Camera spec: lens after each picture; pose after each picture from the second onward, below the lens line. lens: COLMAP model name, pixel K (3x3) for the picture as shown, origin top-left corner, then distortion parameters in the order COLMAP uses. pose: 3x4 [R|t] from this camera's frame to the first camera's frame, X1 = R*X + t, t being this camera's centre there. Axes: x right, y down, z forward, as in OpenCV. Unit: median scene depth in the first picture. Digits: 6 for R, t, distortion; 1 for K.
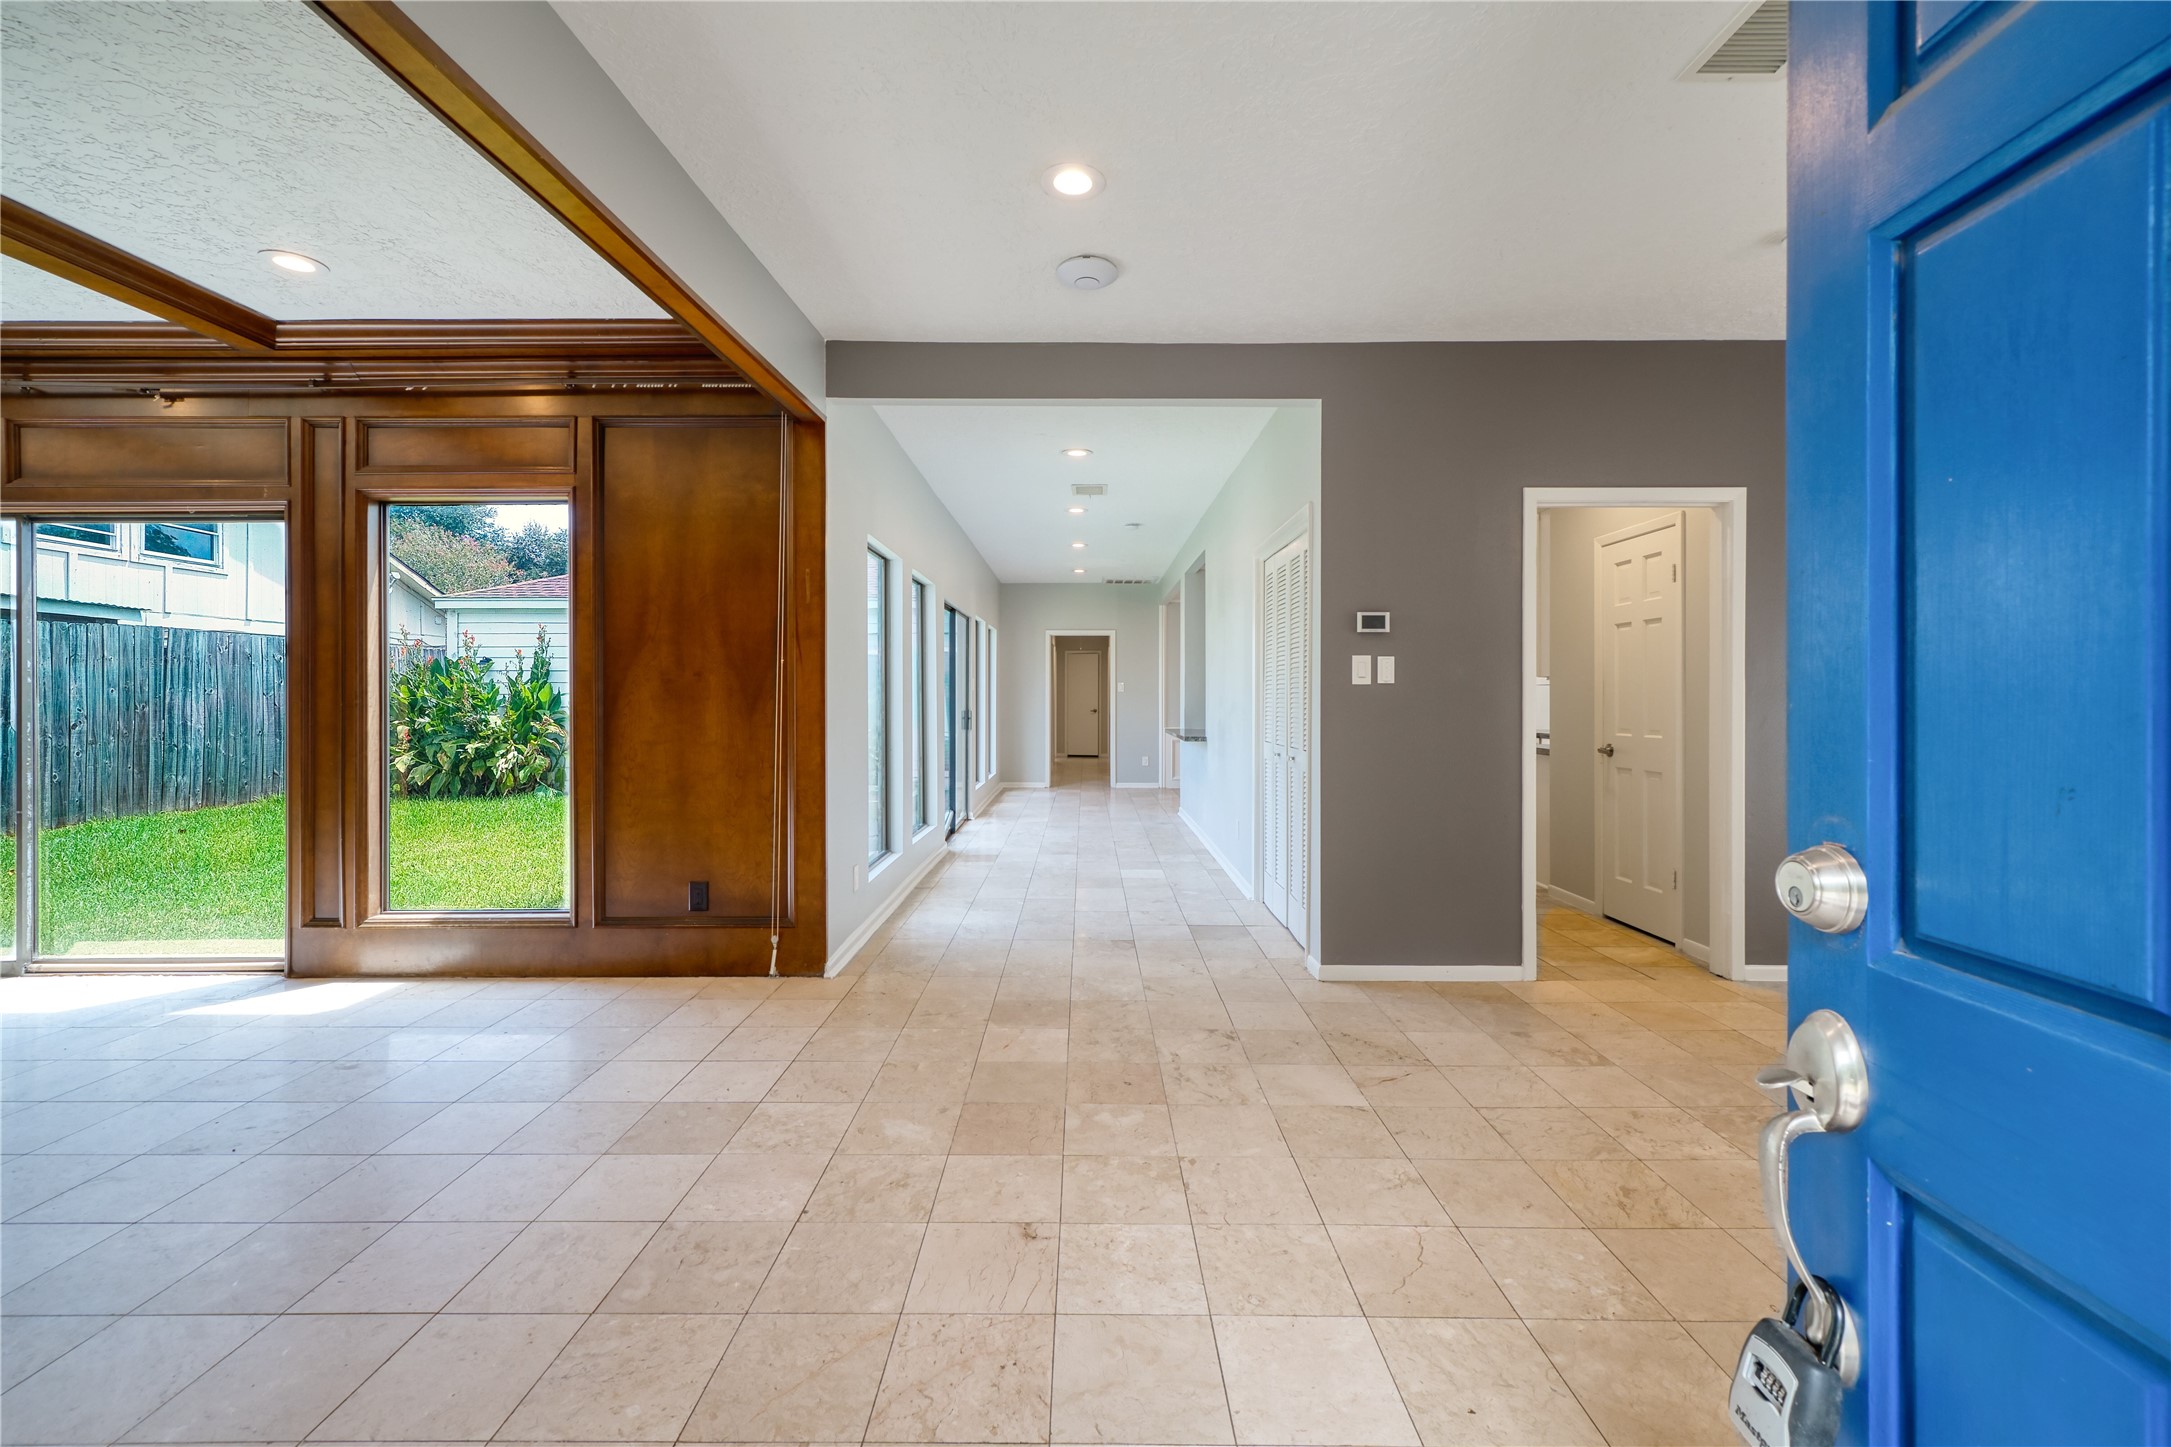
lens RADIAL K [[891.7, 0, 1075.6], [0, 891.7, 695.2], [0, 0, 1]] dist [-0.003780, -0.000355]
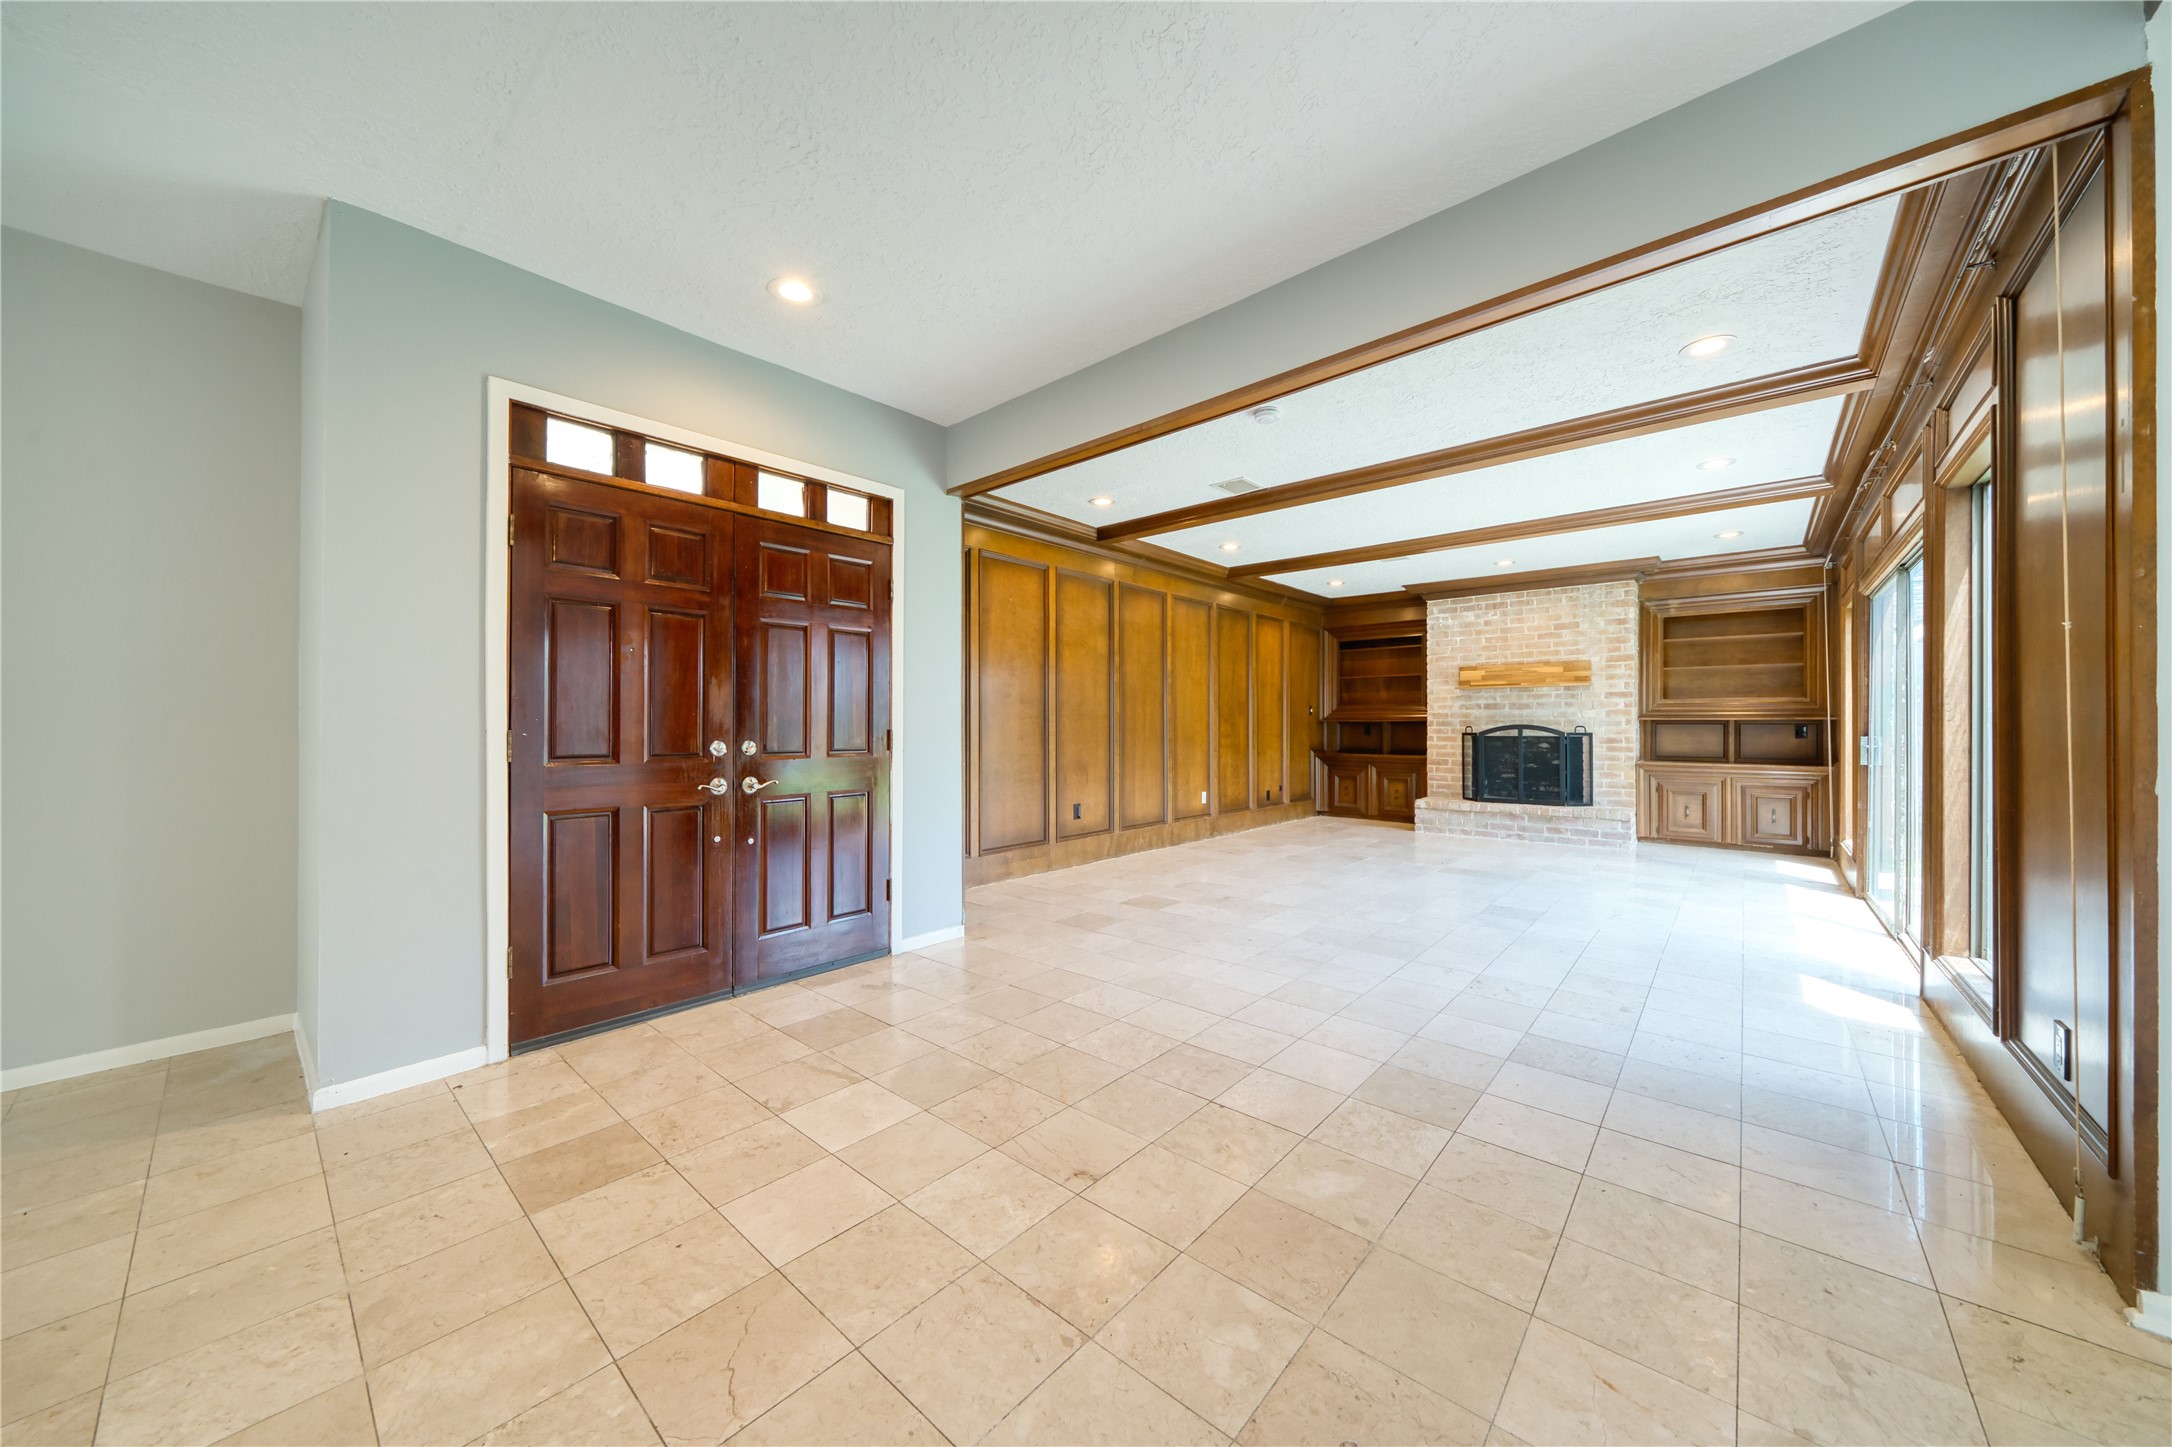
lens RADIAL K [[758.0, 0, 1086.0], [0, 758.0, 725.0], [0, 0, 1]] dist [-0.004766, 0.000188]
pose [[-0.652045, -0.000952, -0.758180, 0.318637], [-0.001331, 0.999999, -0.000111, 0.017902], [0.758179, 0.000937, -0.652045, 0.772866]]
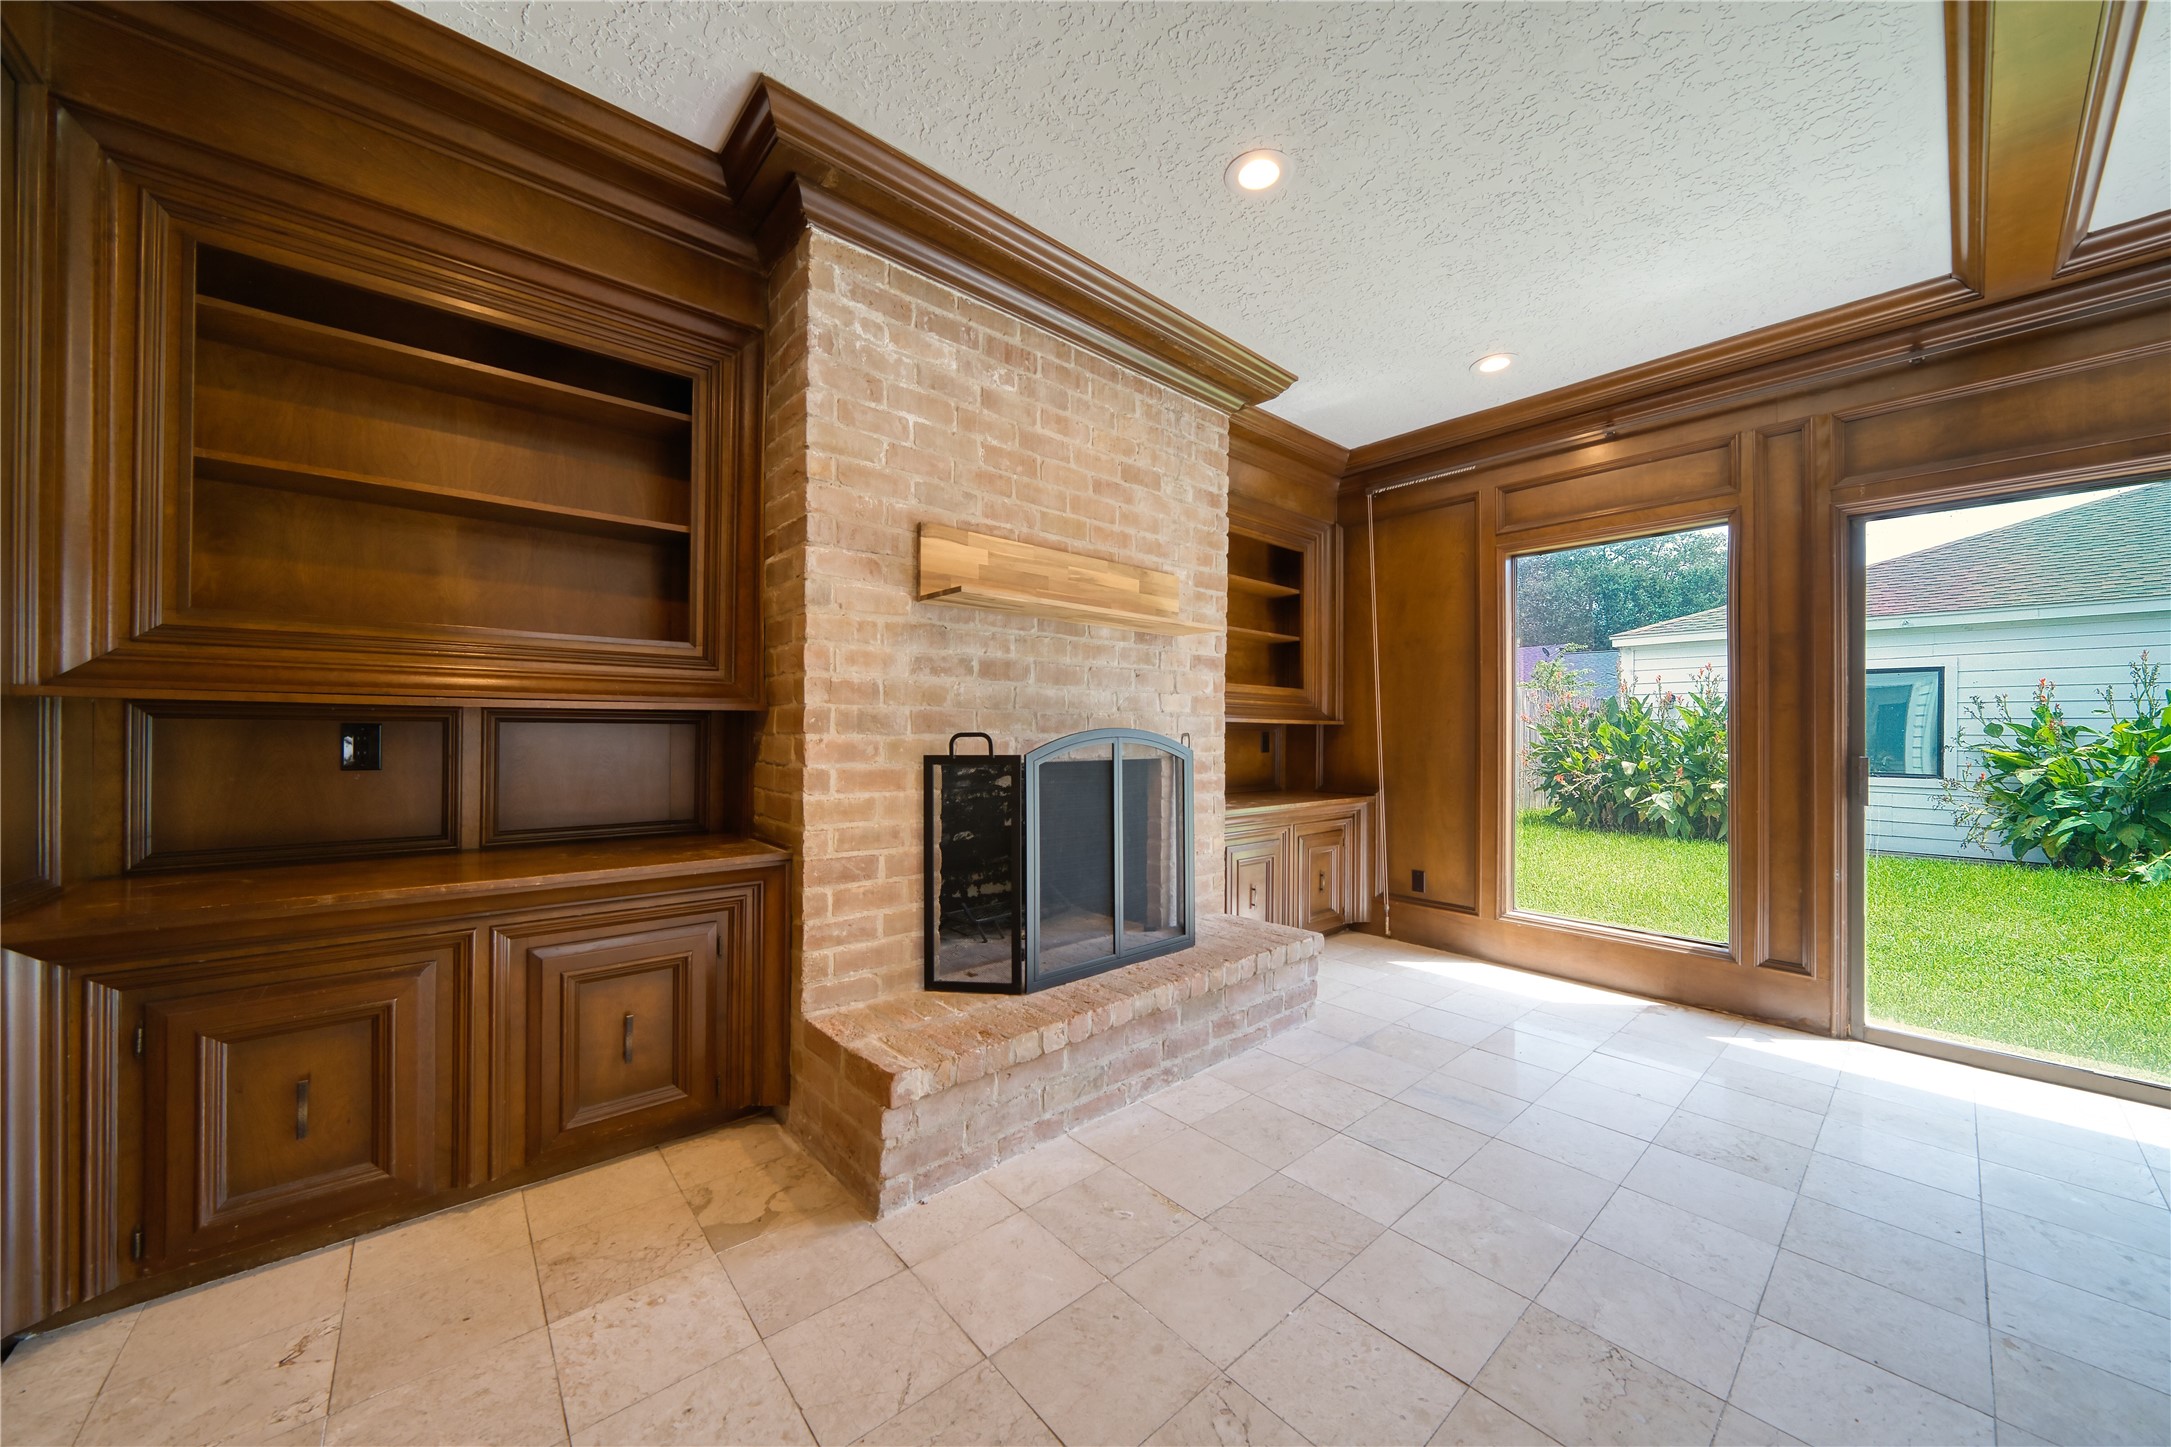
lens RADIAL K [[757.6, 0, 1084.2], [0, 757.6, 732.4], [0, 0, 1]] dist [-0.004766, 0.000188]
pose [[0.656719, 0.008638, -0.754086, -1.375233], [-0.011377, 0.999934, 0.001546, 0.017434], [0.754050, 0.007564, 0.656774, -0.076349]]
